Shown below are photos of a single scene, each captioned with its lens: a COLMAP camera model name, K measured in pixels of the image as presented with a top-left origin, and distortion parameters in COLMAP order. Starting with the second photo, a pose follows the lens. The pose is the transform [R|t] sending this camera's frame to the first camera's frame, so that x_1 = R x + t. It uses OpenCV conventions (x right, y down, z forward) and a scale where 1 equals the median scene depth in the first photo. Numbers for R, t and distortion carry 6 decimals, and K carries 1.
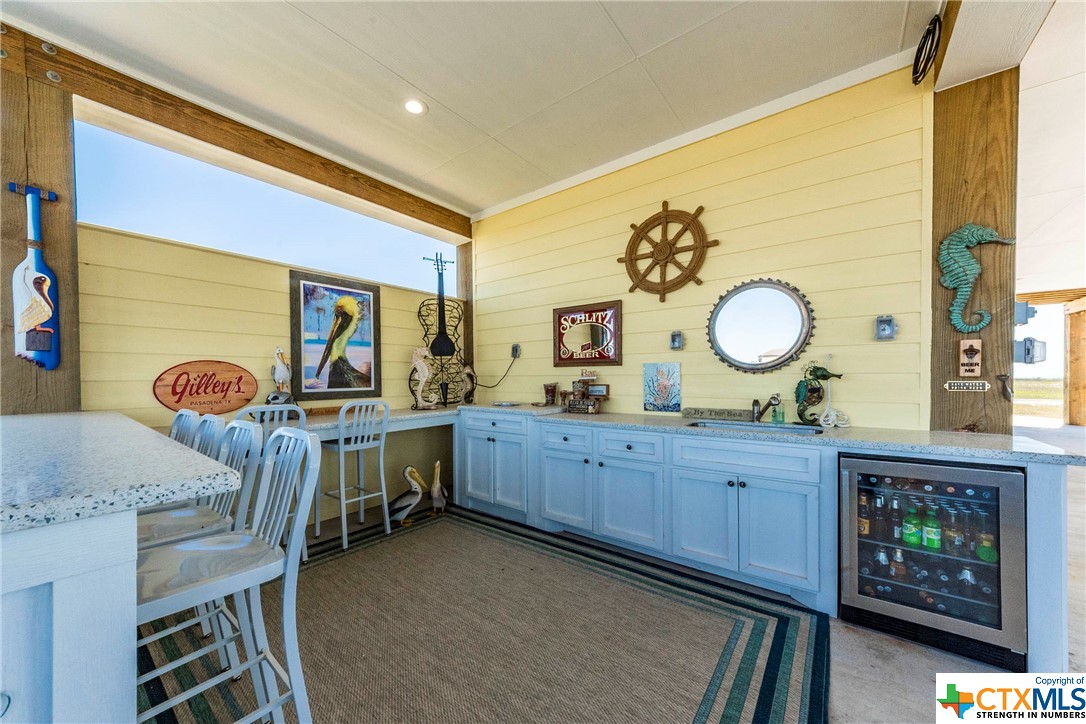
lens RADIAL K [[393.6, 0, 538.8], [0, 393.6, 380.2], [0, 0, 1]] dist [-0.003456, 0.001413]
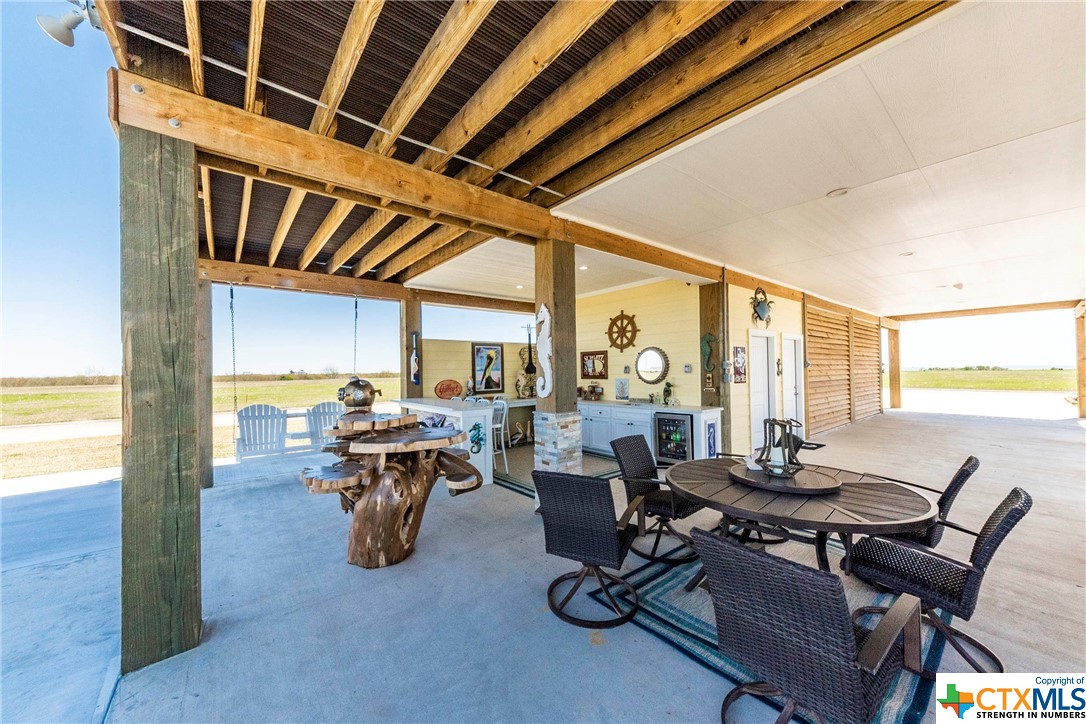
lens RADIAL K [[393.6, 0, 540.1], [0, 393.6, 367.8], [0, 0, 1]] dist [-0.003456, 0.001413]
pose [[0.975918, -0.011591, -0.217830, 0.341554], [0.008561, 0.999853, -0.014847, -0.076460], [0.217971, 0.012625, 0.975874, -1.355407]]
